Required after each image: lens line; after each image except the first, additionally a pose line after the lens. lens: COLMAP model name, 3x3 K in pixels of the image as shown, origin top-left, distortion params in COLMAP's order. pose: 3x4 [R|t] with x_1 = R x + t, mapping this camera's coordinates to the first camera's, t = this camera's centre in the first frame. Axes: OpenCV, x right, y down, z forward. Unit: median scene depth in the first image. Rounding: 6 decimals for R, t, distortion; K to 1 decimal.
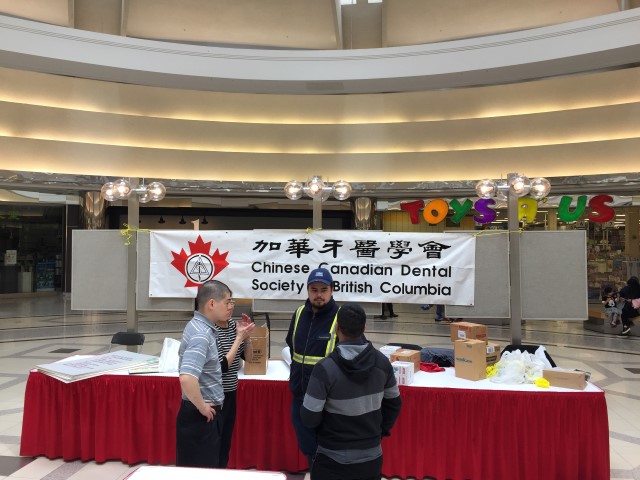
lens RADIAL K [[555.8, 0, 320.0], [0, 555.8, 237.4], [0, 0, 1]] dist [0.079443, -0.043692]
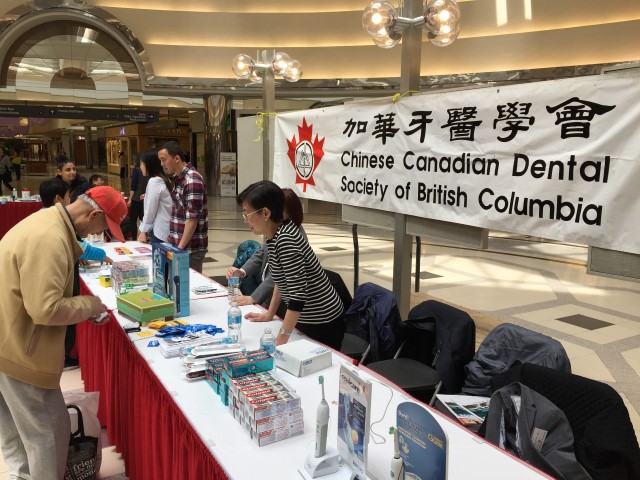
lens RADIAL K [[555.8, 0, 317.8], [0, 555.8, 238.7], [0, 0, 1]] dist [0.079443, -0.043692]
pose [[0.581665, 0.121433, -0.804313, 0.446491], [0.006236, 0.988099, 0.153690, 0.045510], [0.813405, -0.094412, 0.573985, 0.569982]]
